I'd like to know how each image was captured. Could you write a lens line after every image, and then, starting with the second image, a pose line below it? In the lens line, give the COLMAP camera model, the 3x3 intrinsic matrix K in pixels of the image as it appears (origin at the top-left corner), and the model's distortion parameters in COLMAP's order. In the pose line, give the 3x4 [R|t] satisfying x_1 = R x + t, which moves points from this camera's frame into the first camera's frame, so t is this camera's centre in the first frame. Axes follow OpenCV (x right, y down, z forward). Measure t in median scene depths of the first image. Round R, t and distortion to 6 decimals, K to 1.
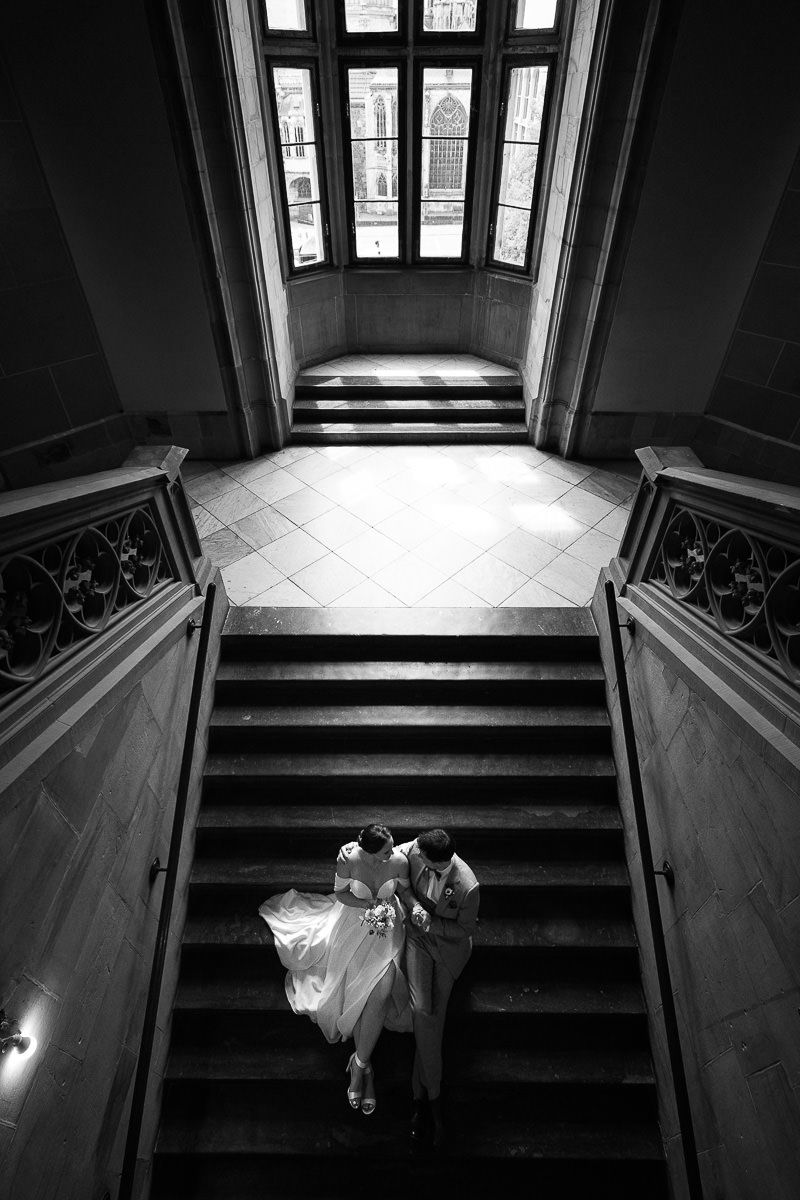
lens RADIAL K [[607.8, 0, 394.8], [0, 607.8, 596.1], [0, 0, 1]] dist [0.002698, 0.001579]
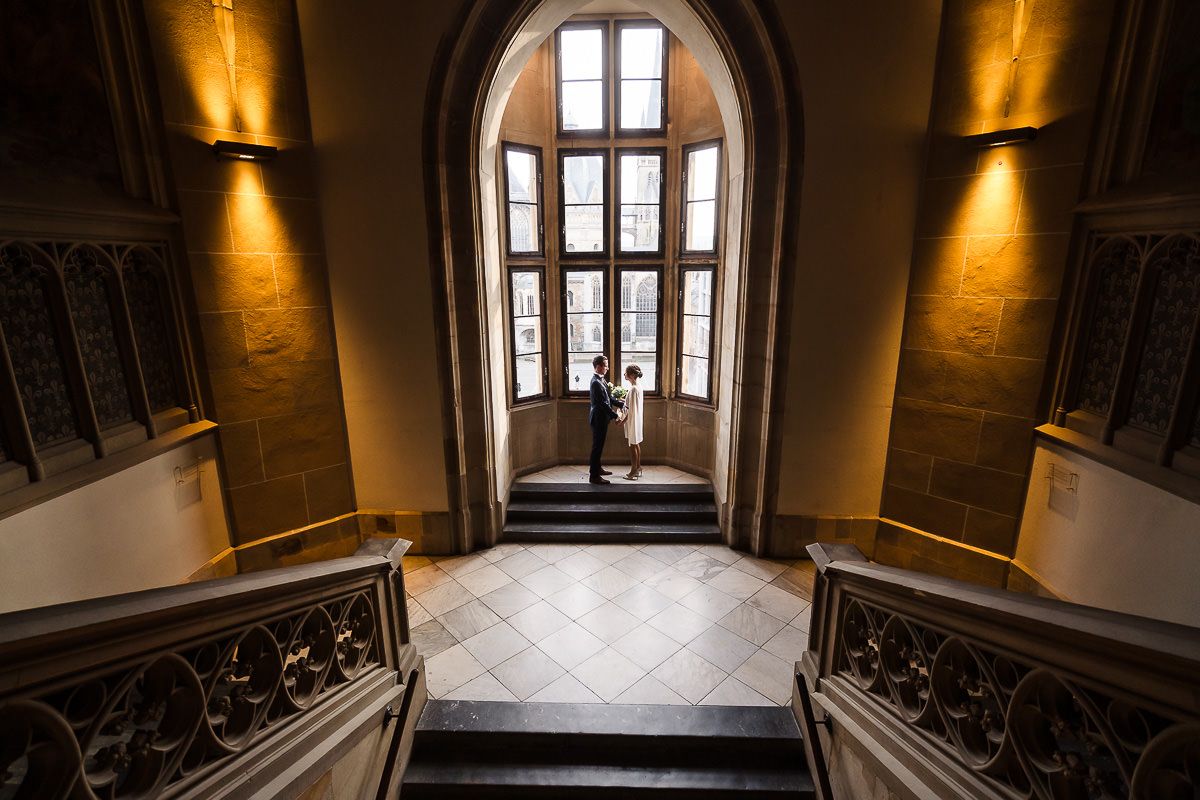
lens RADIAL K [[607.8, 0, 592.0], [0, 607.8, 400.8], [0, 0, 1]] dist [0.002698, 0.001579]
pose [[0.999671, 0.003872, -0.025346, 0.018607], [-0.015216, 0.885234, -0.464898, 0.035597], [0.020637, 0.465131, 0.885001, -0.090096]]
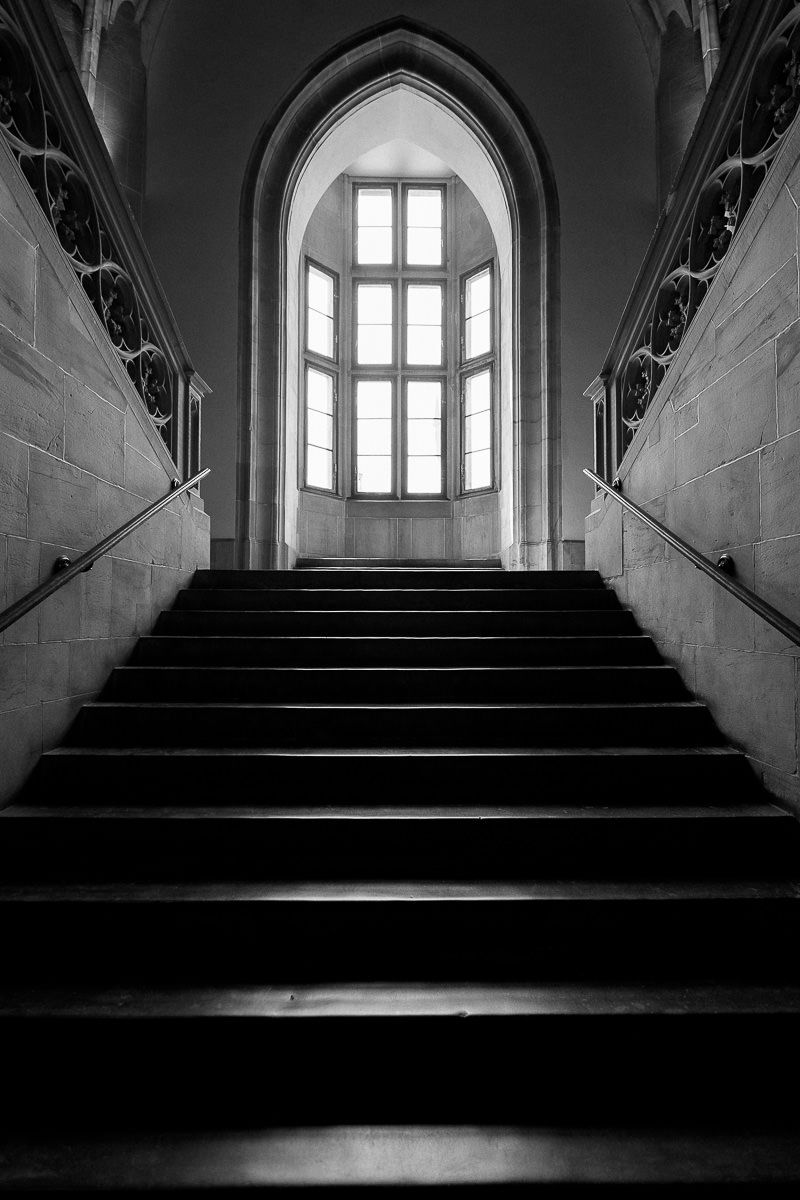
lens RADIAL K [[631.2, 0, 415.3], [0, 631.2, 575.3], [0, 0, 1]] dist [0.002251, 0.000743]
pose [[0.999017, 0.010177, 0.043138, 0.002822], [0.023239, 0.708492, -0.705336, 0.647072], [-0.037742, 0.705645, 0.707559, 0.264164]]
